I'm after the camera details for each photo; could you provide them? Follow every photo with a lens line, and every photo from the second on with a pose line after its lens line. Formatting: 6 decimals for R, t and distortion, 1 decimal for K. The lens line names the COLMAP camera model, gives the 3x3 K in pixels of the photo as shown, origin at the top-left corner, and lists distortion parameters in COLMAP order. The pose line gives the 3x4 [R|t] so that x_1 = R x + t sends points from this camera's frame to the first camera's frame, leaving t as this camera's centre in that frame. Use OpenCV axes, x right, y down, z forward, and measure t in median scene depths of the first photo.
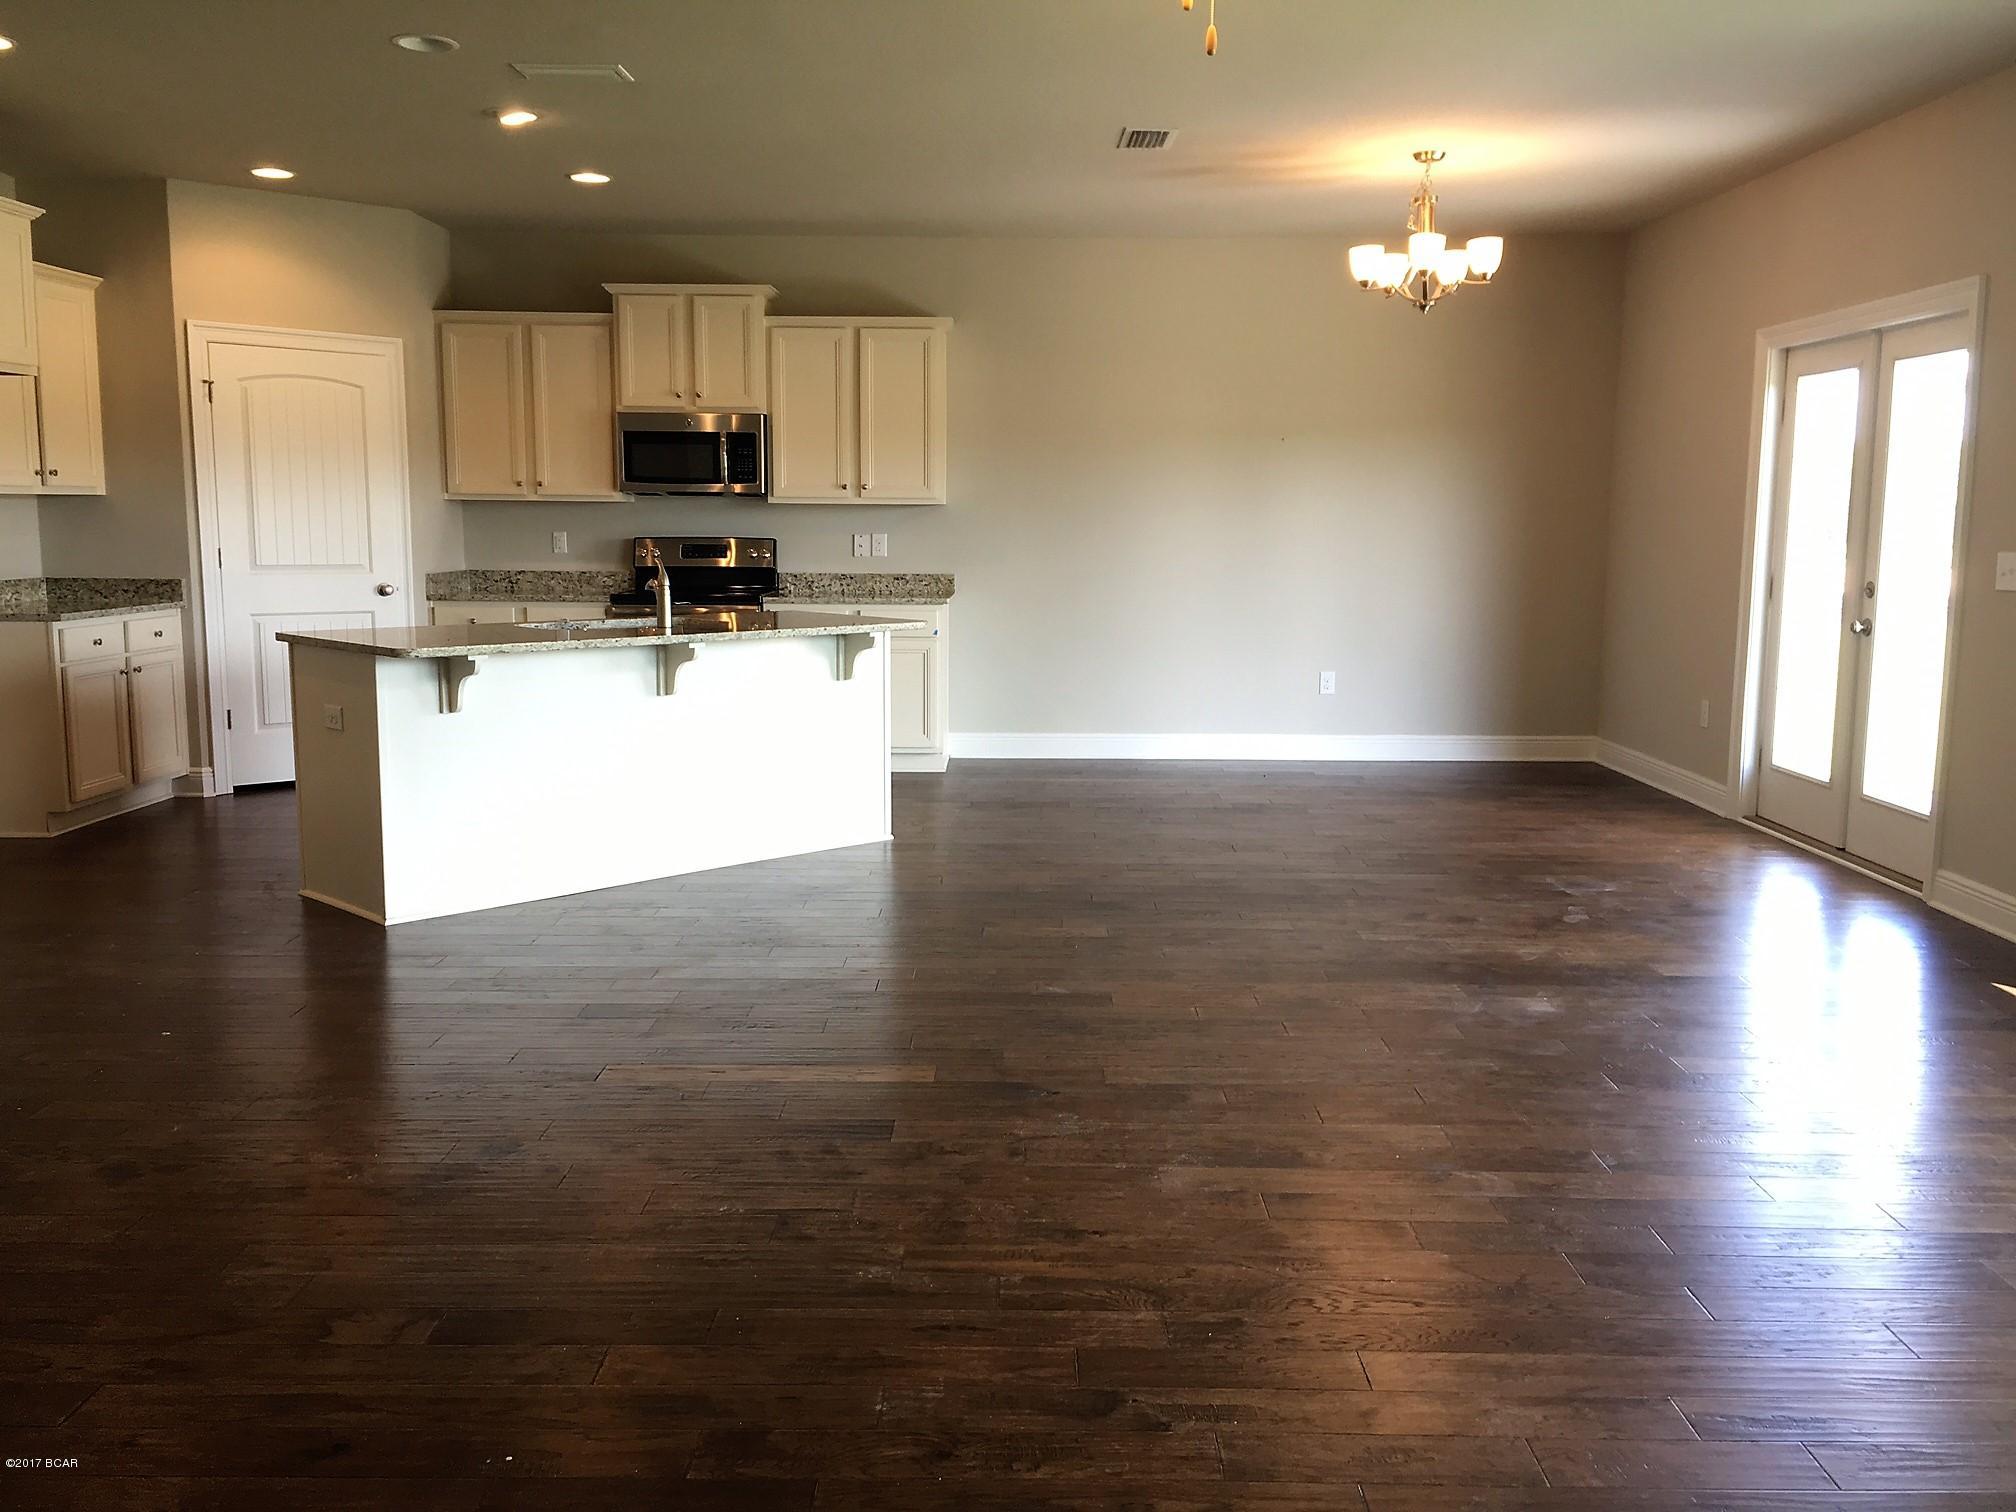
lens RADIAL K [[1706.3, 0, 1009.8], [0, 1706.3, 747.4], [0, 0, 1]] dist [0.055512, -0.010742]
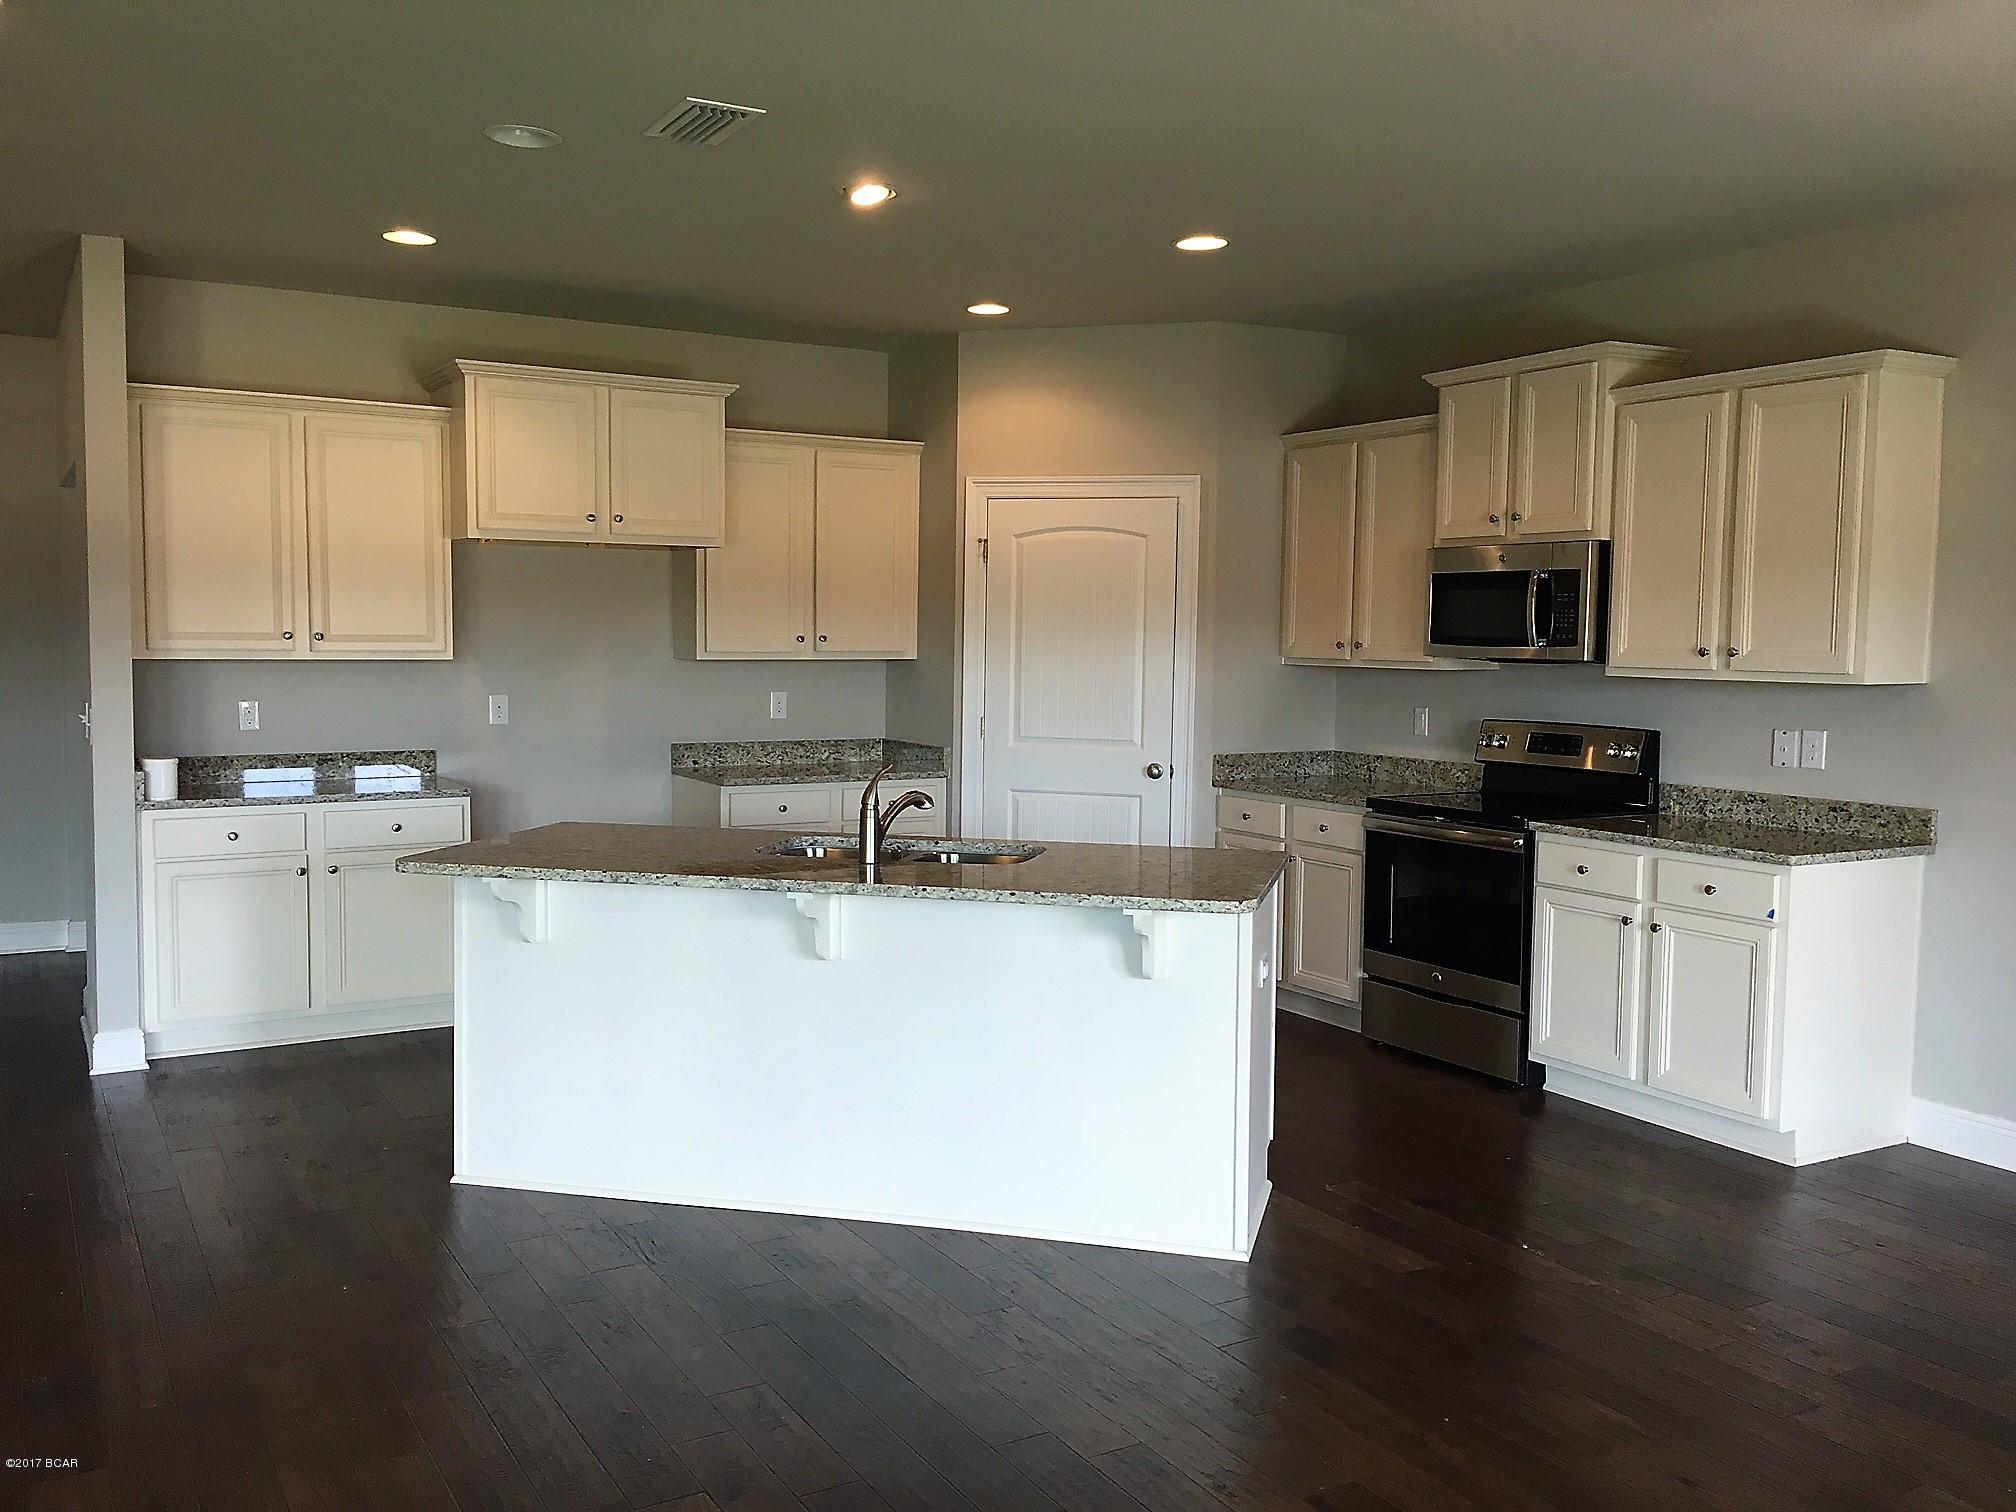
lens RADIAL K [[1706.3, 0, 1009.2], [0, 1706.3, 766.1], [0, 0, 1]] dist [0.055512, -0.010742]
pose [[0.503921, 0.067862, -0.861080, 0.307839], [-0.127132, 0.991879, 0.003770, -0.083522], [0.854342, 0.107571, 0.508456, 0.485182]]
